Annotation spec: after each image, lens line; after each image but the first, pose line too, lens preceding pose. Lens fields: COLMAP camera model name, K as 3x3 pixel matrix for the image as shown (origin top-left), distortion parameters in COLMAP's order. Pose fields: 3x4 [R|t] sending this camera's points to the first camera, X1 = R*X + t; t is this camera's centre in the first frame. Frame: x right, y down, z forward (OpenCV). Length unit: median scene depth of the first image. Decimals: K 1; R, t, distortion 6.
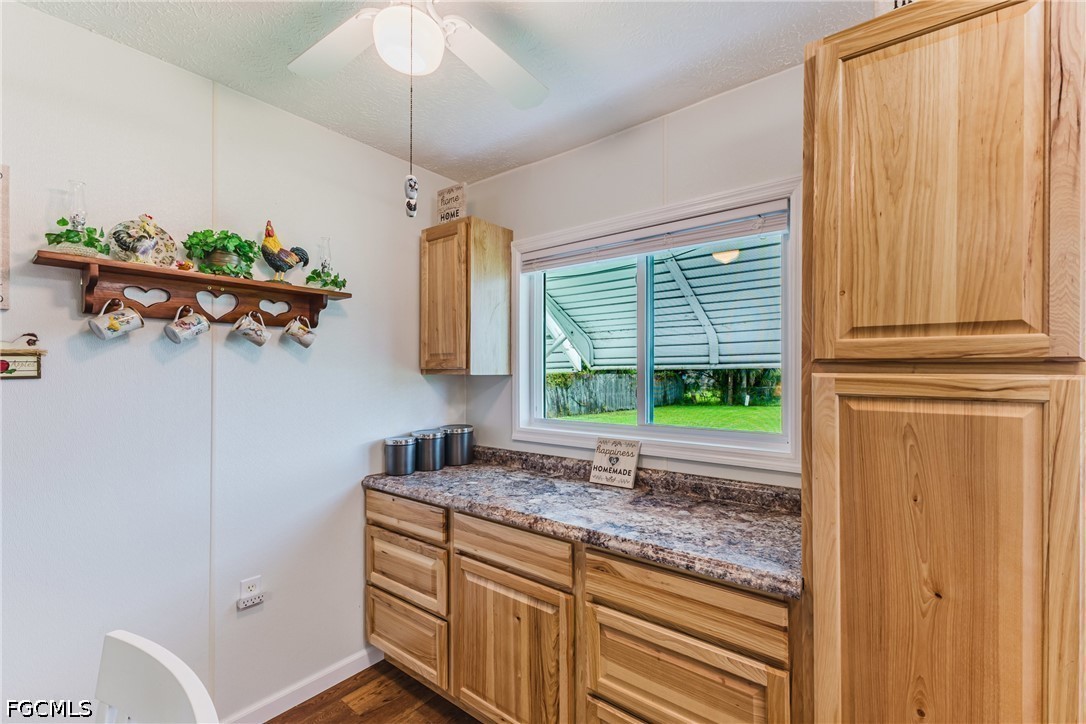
lens RADIAL K [[462.6, 0, 549.4], [0, 462.6, 370.2], [0, 0, 1]] dist [0.014317, -0.000836]
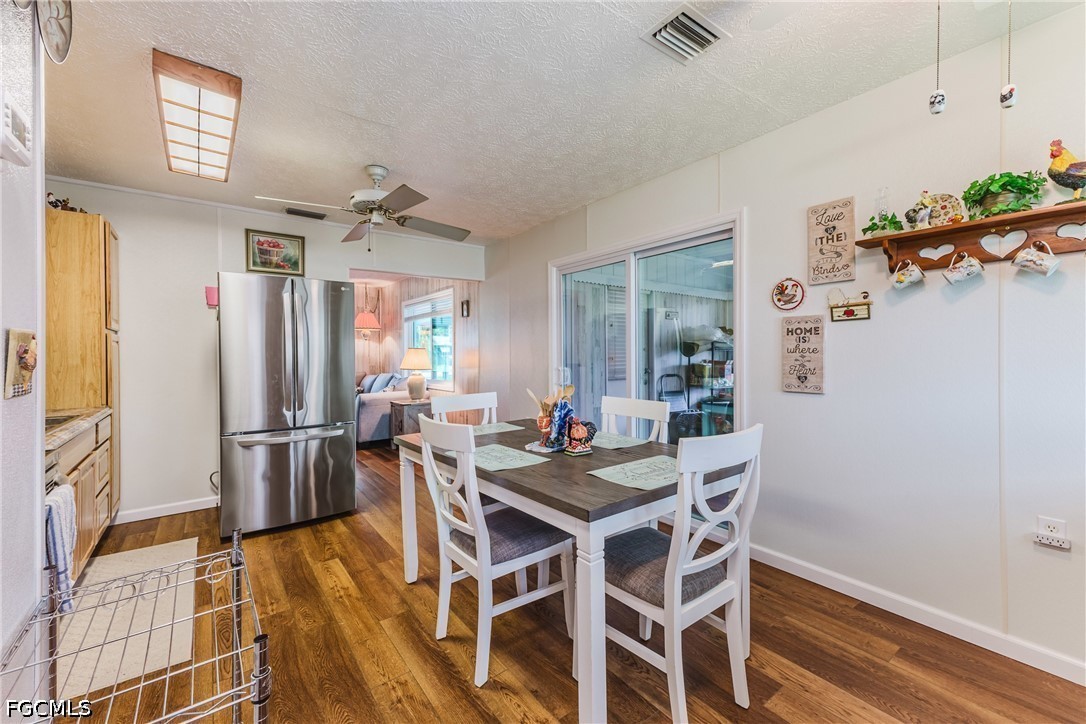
lens RADIAL K [[462.6, 0, 544.3], [0, 462.6, 350.2], [0, 0, 1]] dist [0.014317, -0.000836]
pose [[-0.251580, -0.005256, -0.967822, 0.581032], [0.014404, 0.999854, -0.009174, 0.096451], [0.967729, -0.016248, -0.251468, 0.246612]]
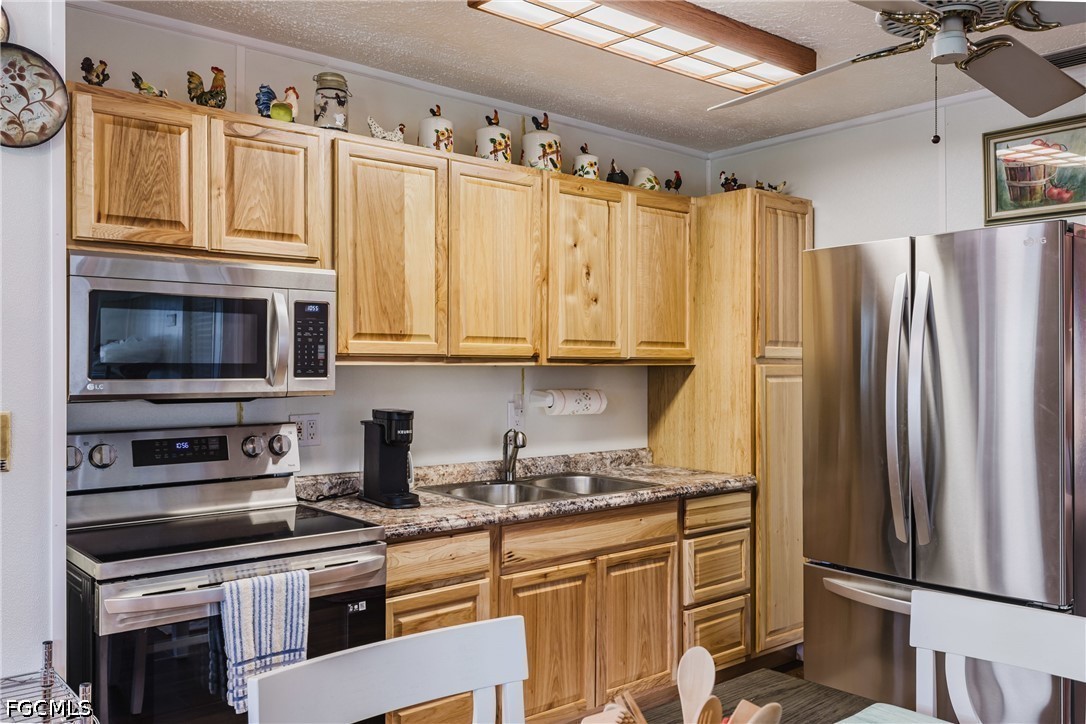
lens RADIAL K [[878.1, 0, 541.5], [0, 878.1, 364.9], [0, 0, 1]] dist [0.018754, -0.024270]
pose [[-0.976703, -0.001748, 0.214591, -0.618015], [-0.003565, 0.999961, -0.008079, 0.014844], [-0.214568, -0.008656, -0.976671, 0.445501]]
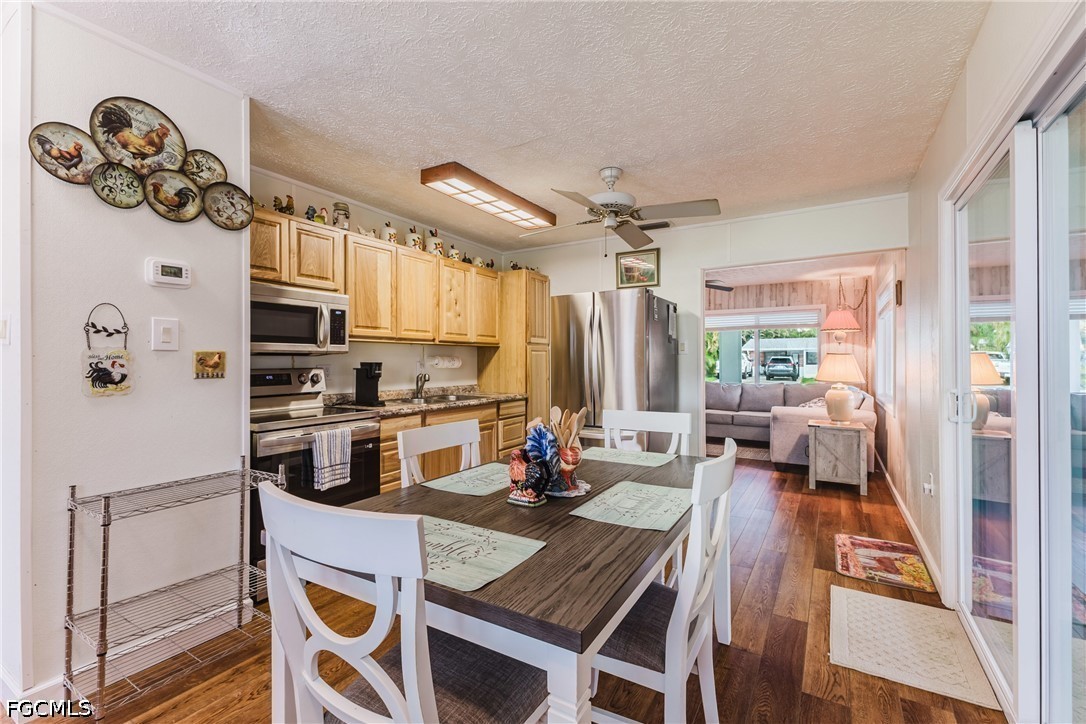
lens RADIAL K [[462.6, 0, 536.1], [0, 462.6, 359.7], [0, 0, 1]] dist [0.014317, -0.000836]
pose [[-0.995101, -0.001331, -0.098851, -0.463546], [-0.000433, 0.999958, -0.009104, 0.096872], [0.098859, -0.009017, -0.995061, 0.833905]]
